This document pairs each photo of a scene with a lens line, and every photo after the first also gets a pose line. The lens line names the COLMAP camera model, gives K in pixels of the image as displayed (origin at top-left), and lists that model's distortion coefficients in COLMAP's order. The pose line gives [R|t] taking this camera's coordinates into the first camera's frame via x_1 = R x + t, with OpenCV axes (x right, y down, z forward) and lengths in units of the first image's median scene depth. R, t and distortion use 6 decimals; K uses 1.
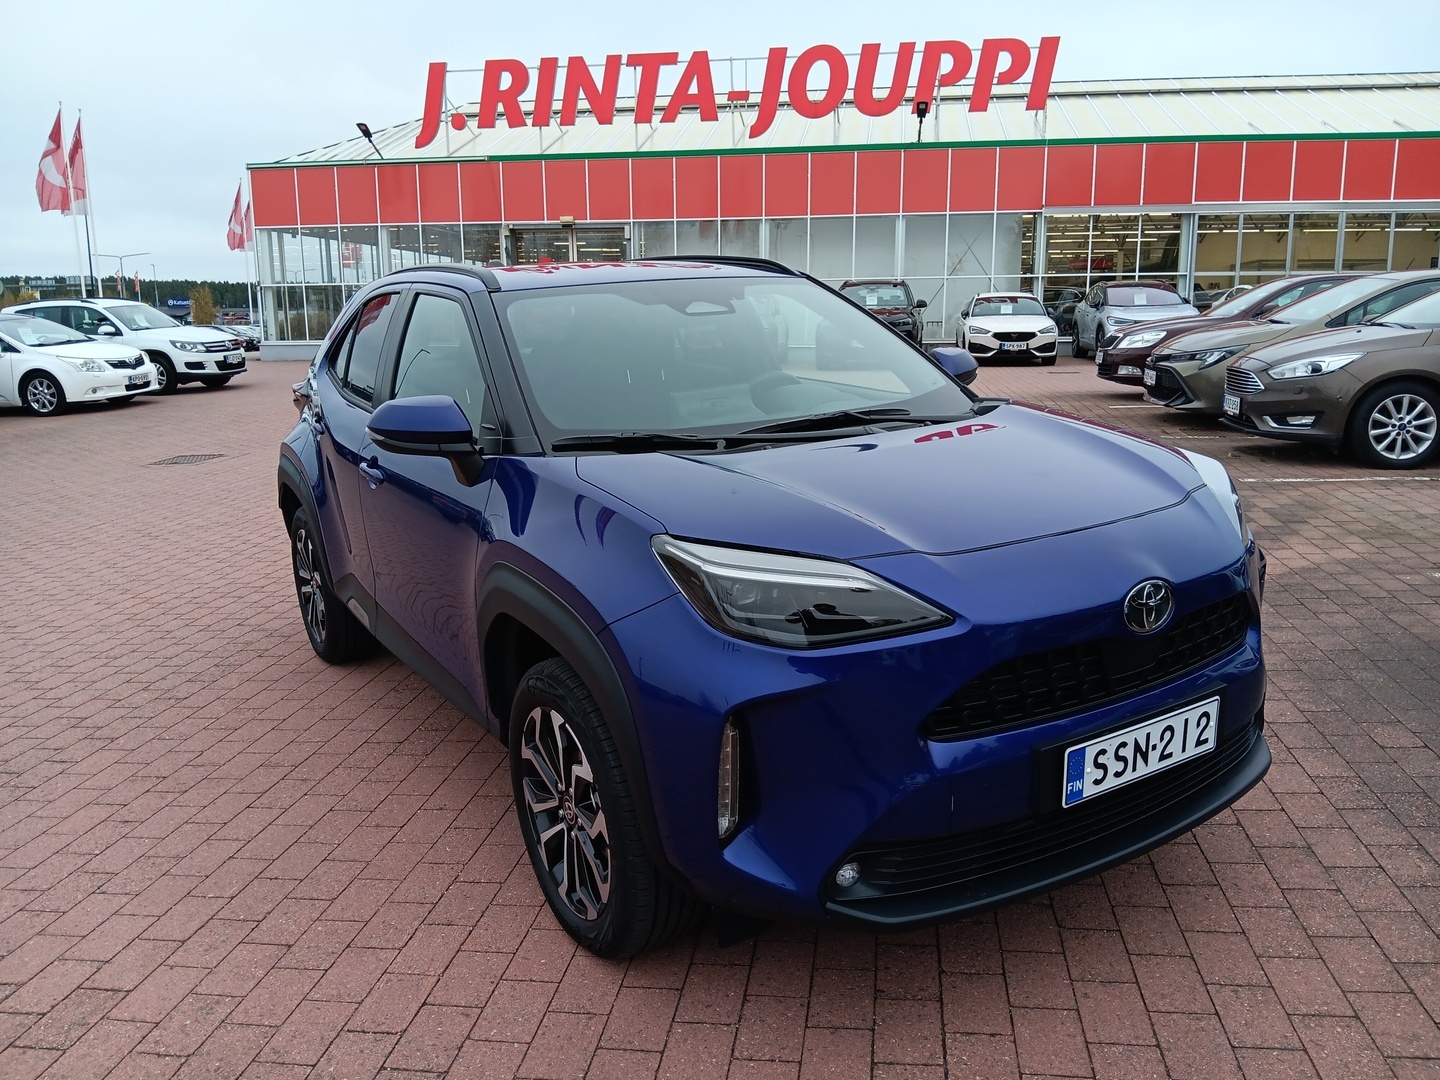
lens RADIAL K [[1131.7, 0, 720.0], [0, 1131.7, 540.0], [0, 0, 1]] dist [-0.003036, -0.045553]
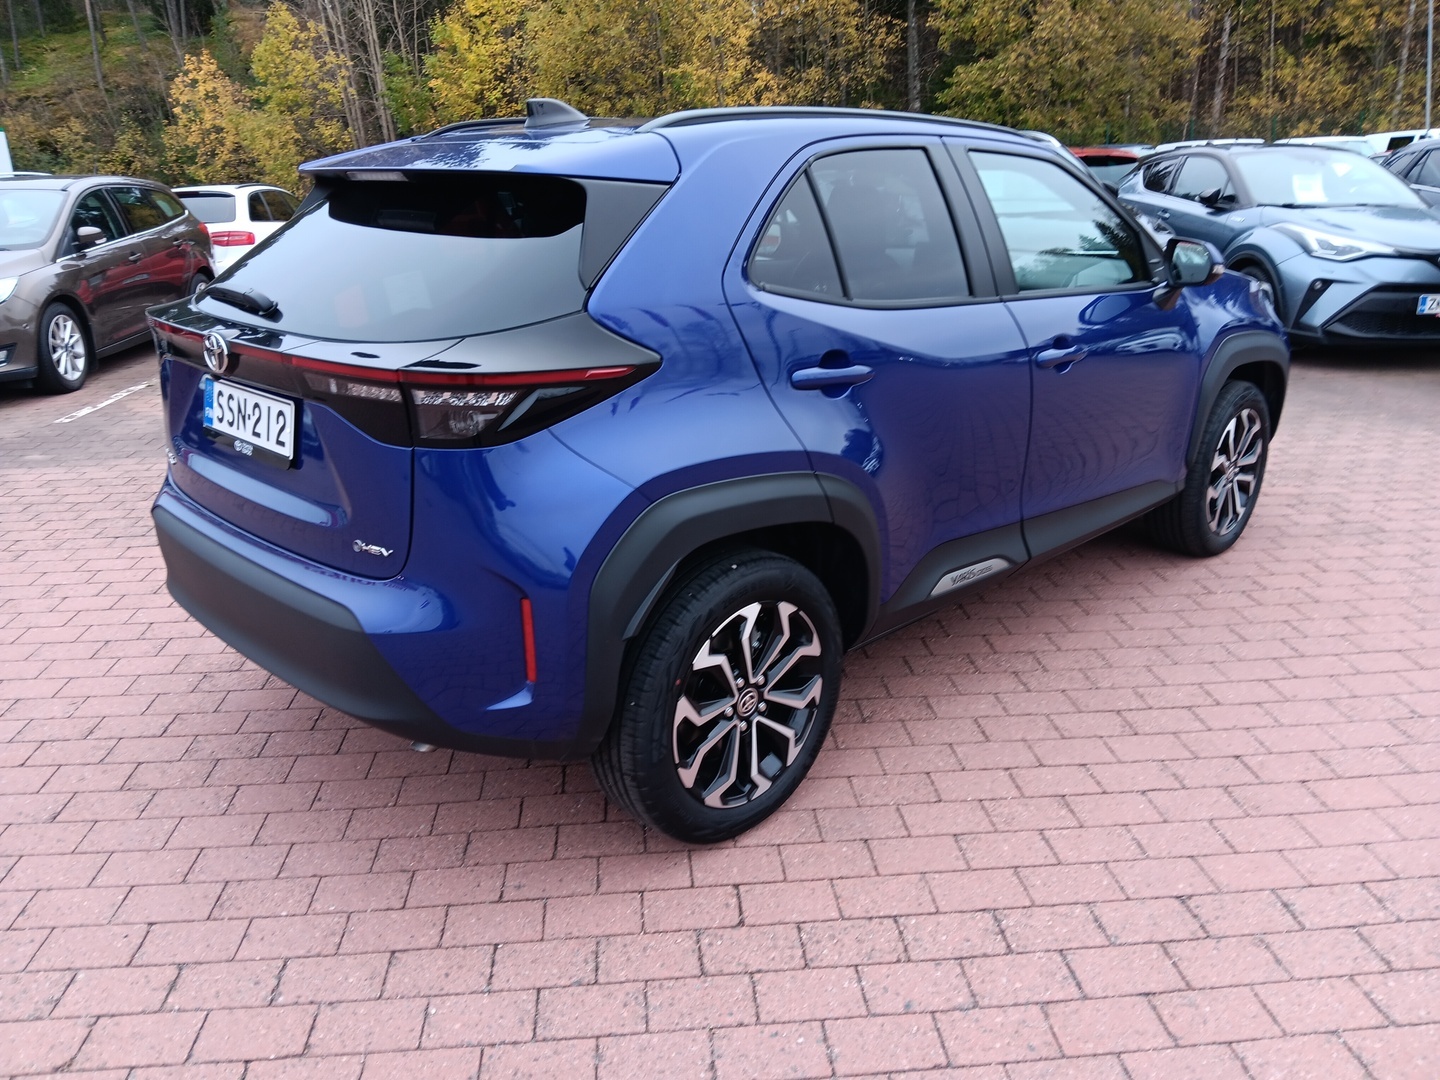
lens RADIAL K [[1131.7, 0, 720.0], [0, 1131.7, 540.0], [0, 0, 1]] dist [-0.003036, -0.045553]
pose [[-0.230971, -0.266298, 0.935809, -1.081588], [0.231668, 0.919100, 0.318723, -0.263627], [-0.944977, 0.290413, -0.150593, 1.387890]]
